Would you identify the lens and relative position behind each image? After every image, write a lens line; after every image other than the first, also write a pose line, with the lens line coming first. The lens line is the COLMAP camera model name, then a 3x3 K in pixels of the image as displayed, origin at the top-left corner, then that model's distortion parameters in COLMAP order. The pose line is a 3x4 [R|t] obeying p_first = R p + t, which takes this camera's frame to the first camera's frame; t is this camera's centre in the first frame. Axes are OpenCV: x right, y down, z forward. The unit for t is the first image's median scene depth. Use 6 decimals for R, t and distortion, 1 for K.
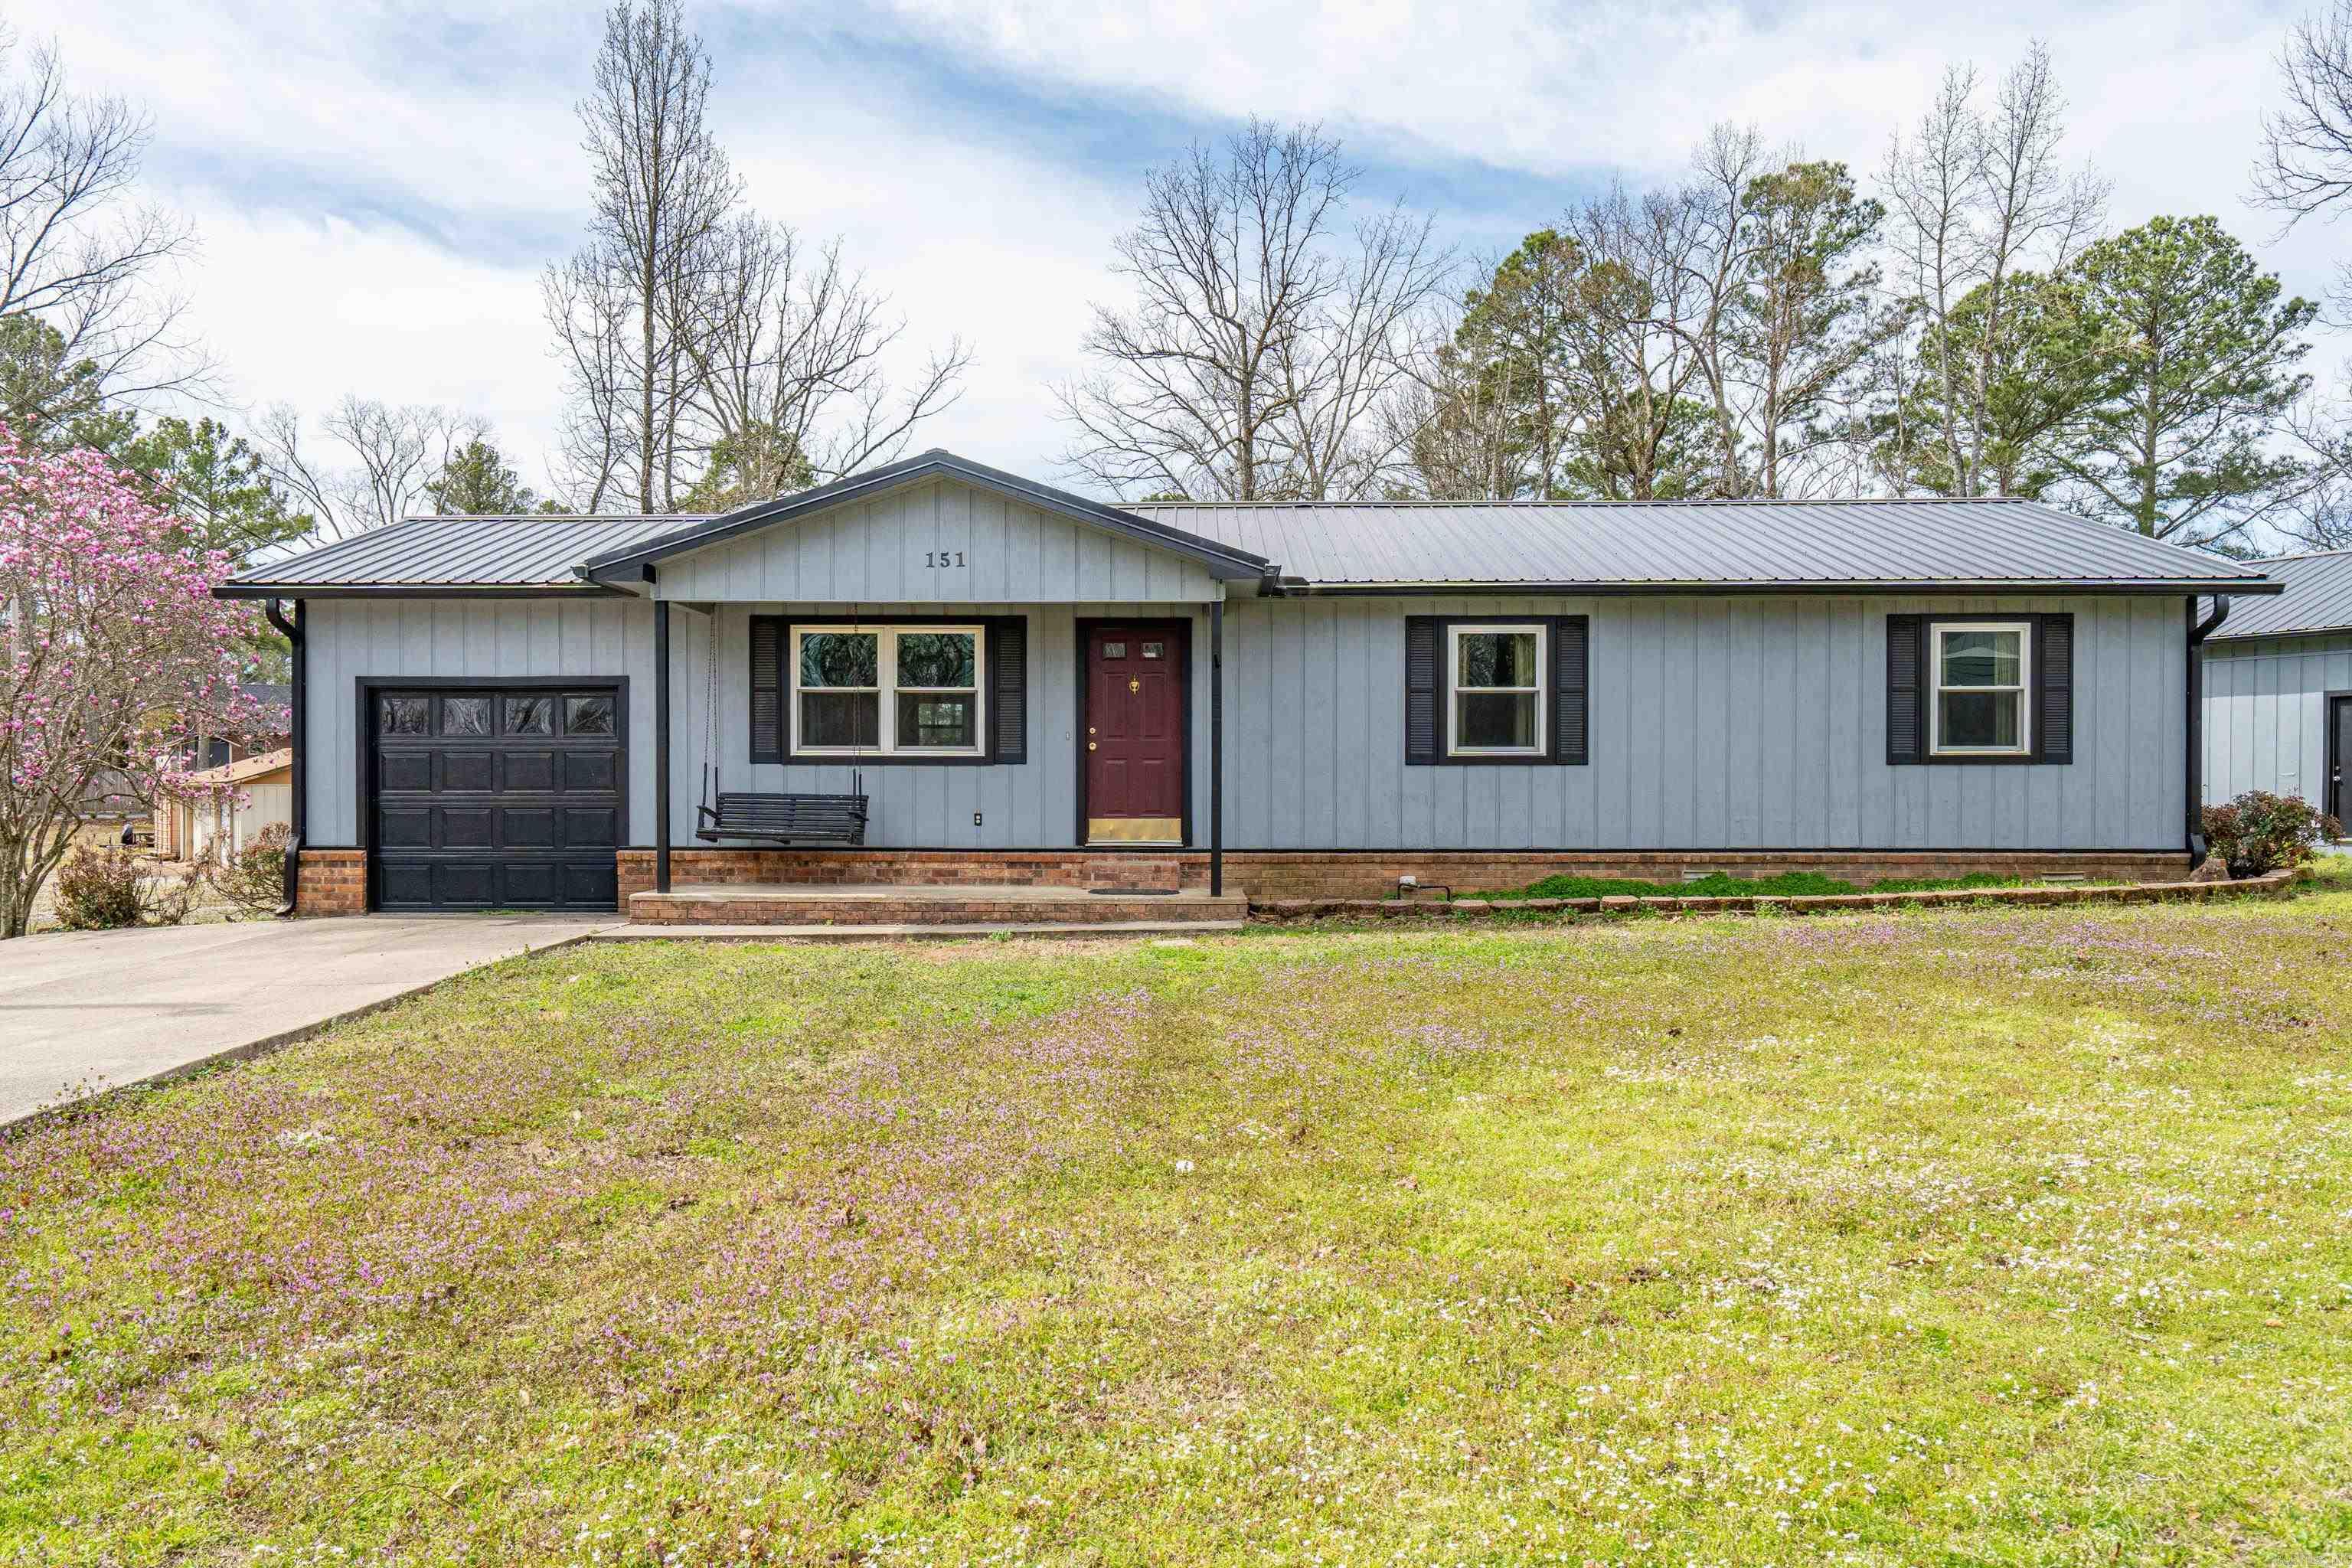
lens RADIAL K [[1681.8, 0, 1189.7], [0, 1681.8, 792.6], [0, 0, 1]] dist [0.007917, 0.007092]
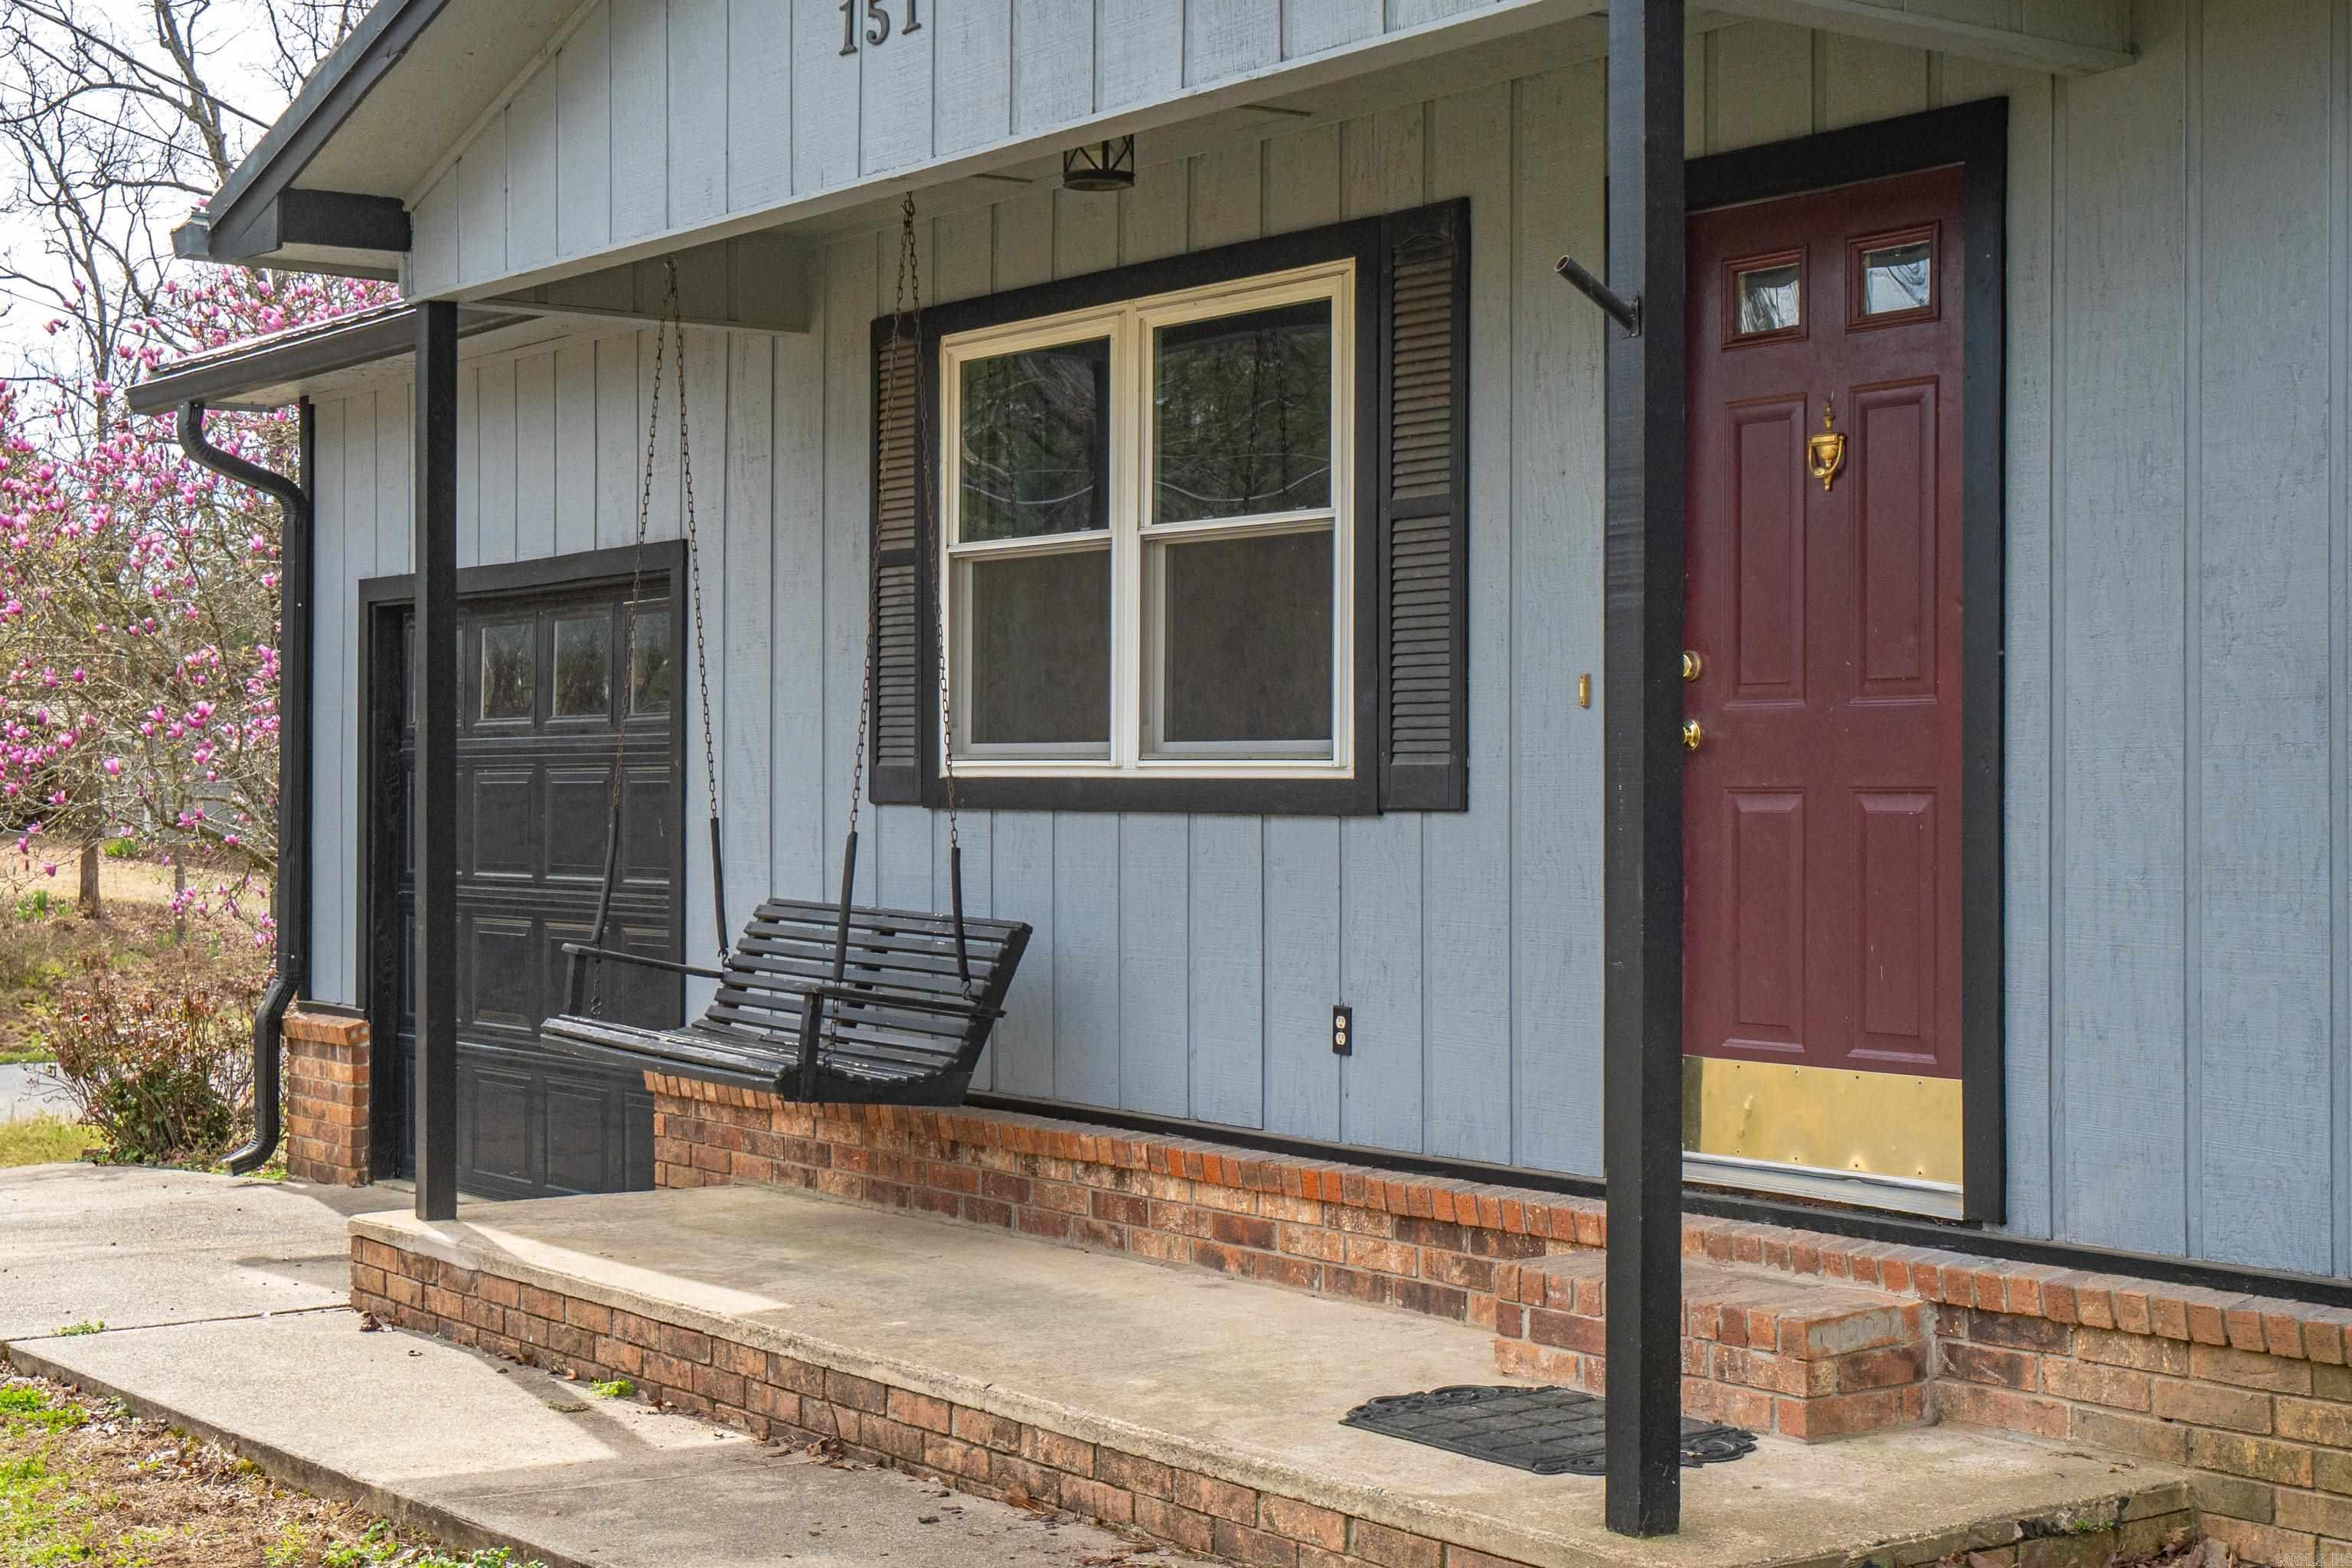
lens RADIAL K [[3508.3, 0, 1168.0], [0, 3508.3, 783.3], [0, 0, 1]] dist [0.020911, 0.000000]
pose [[0.590254, 0.000453, -0.807218, 0.282588], [-0.003328, 0.999993, -0.001873, -0.020070], [0.807211, 0.003792, 0.590251, 0.670747]]
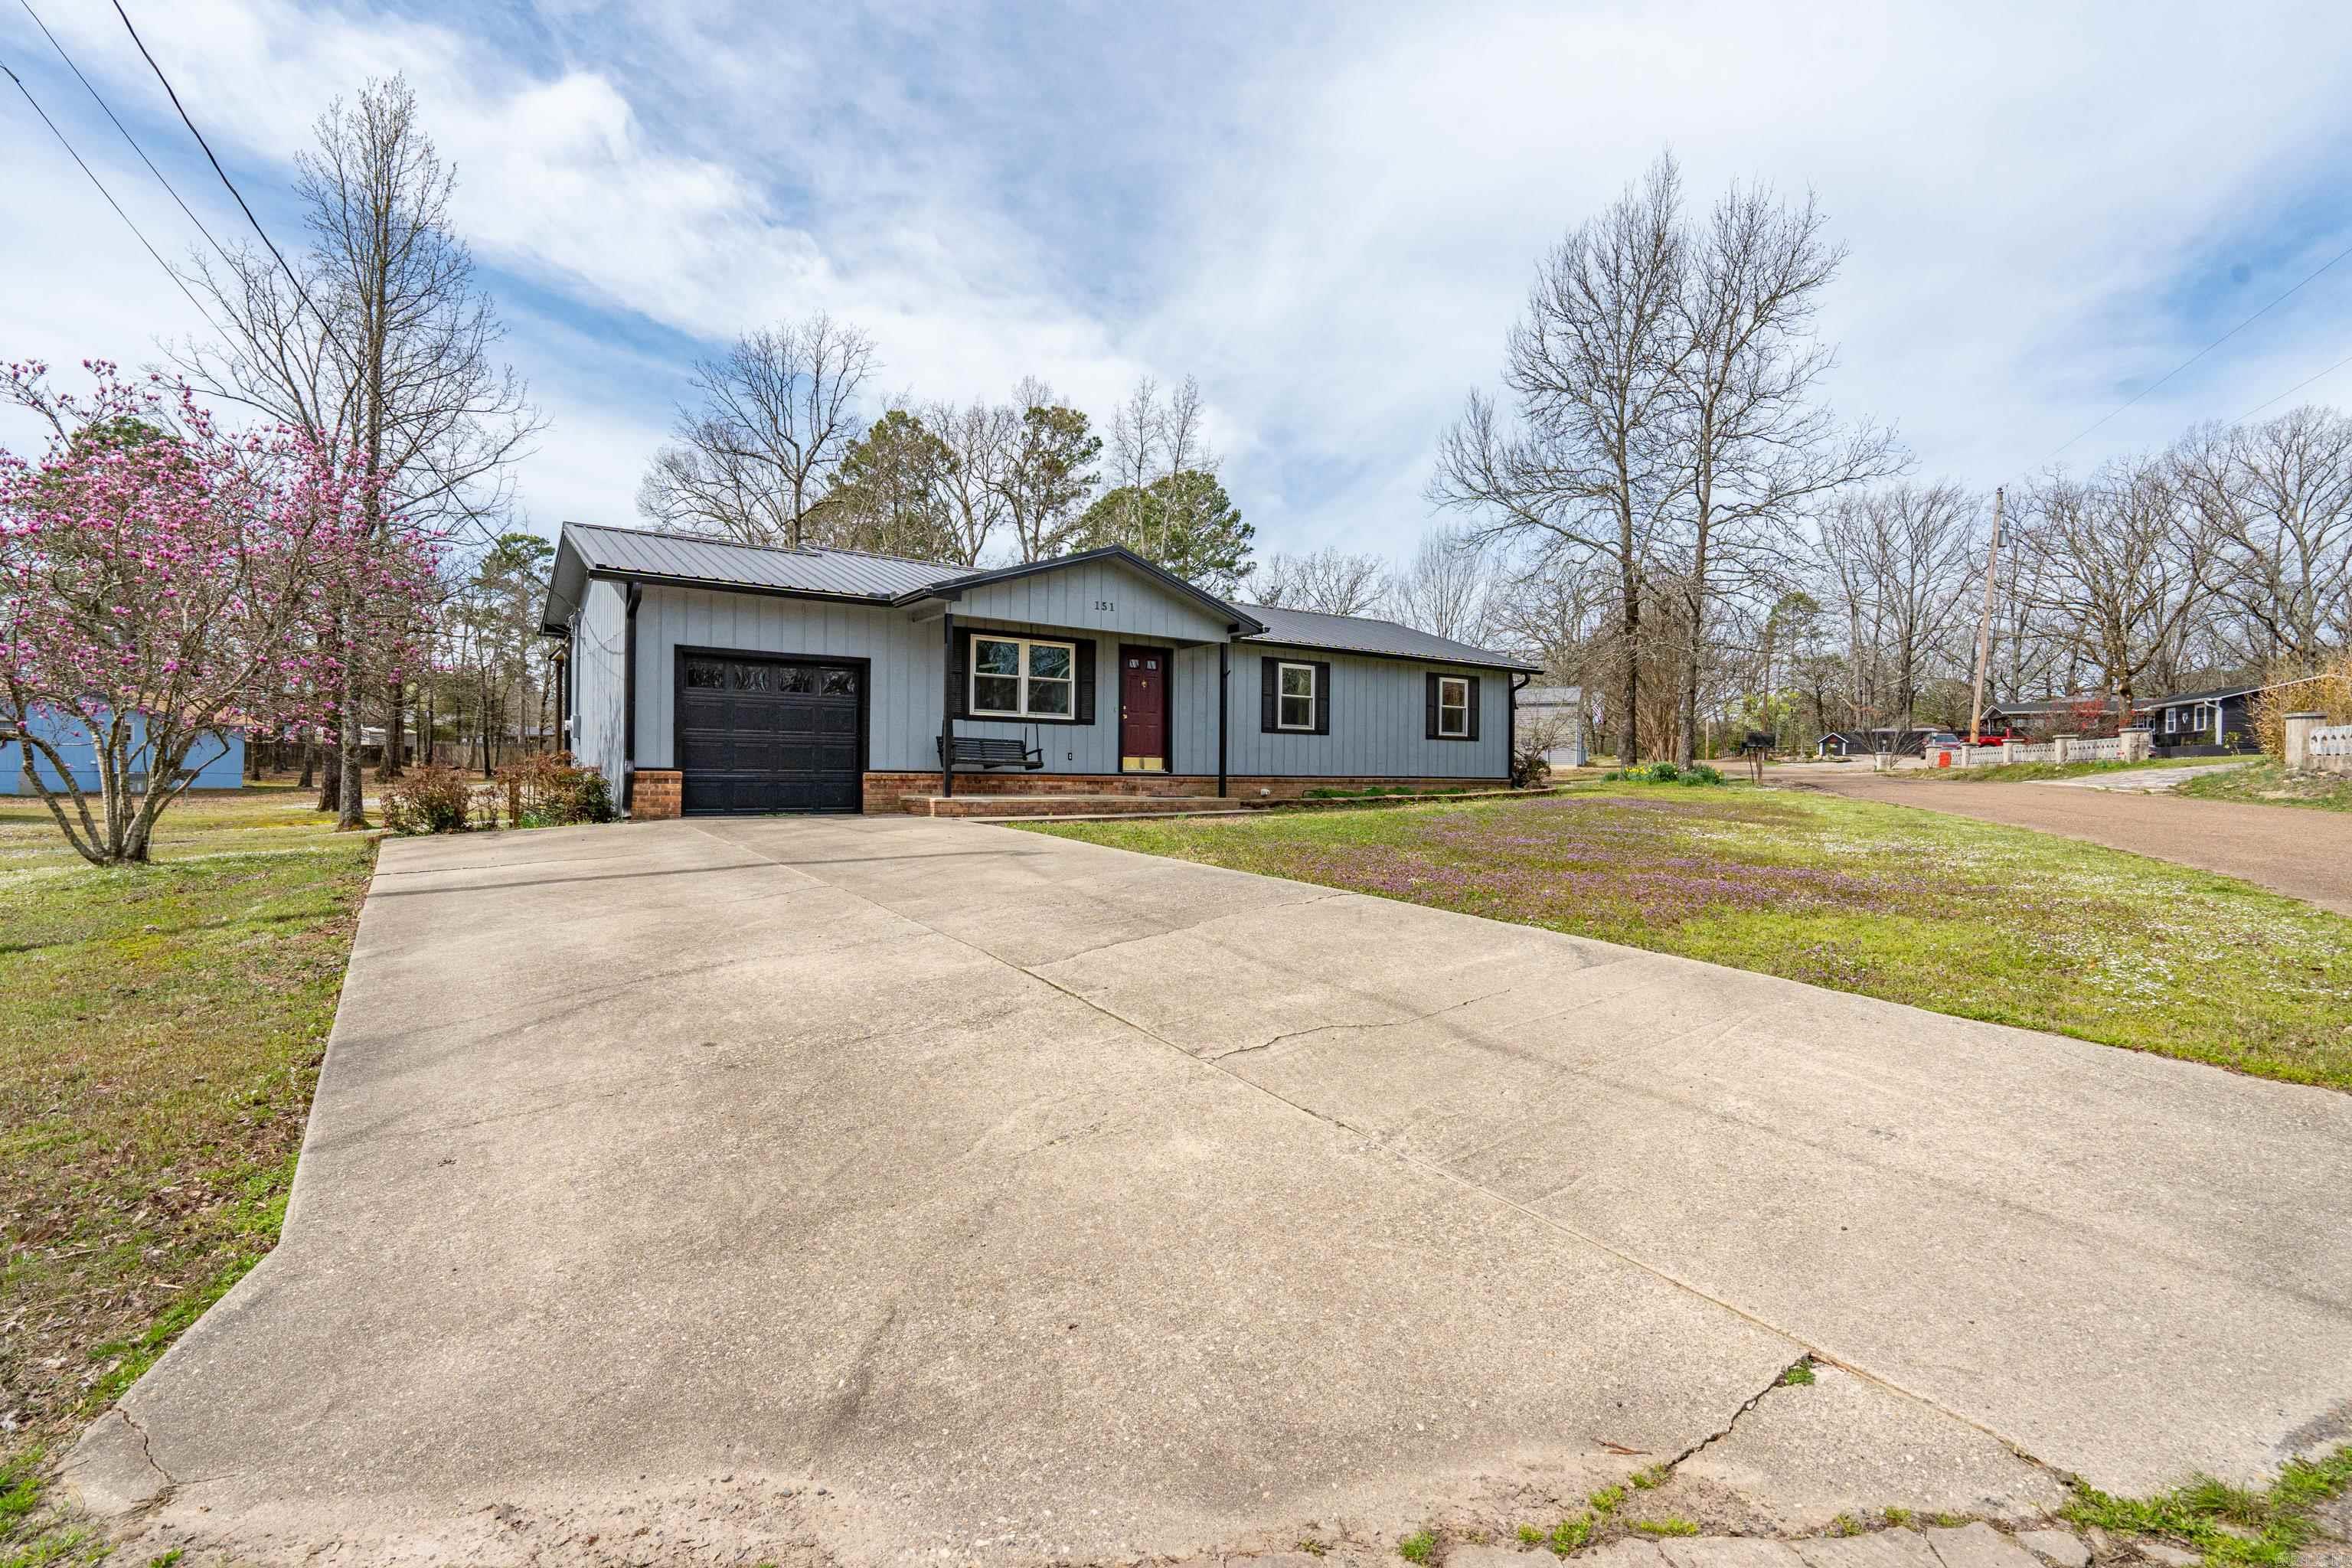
lens RADIAL K [[1080.4, 0, 1211.3], [0, 1080.4, 773.9], [0, 0, 1]] dist [-0.004795, 0.003050]
pose [[0.789531, 0.007887, 0.613661, -0.689363], [-0.008541, 0.999962, -0.001863, 0.034627], [-0.613652, -0.003770, 0.789568, 0.041965]]
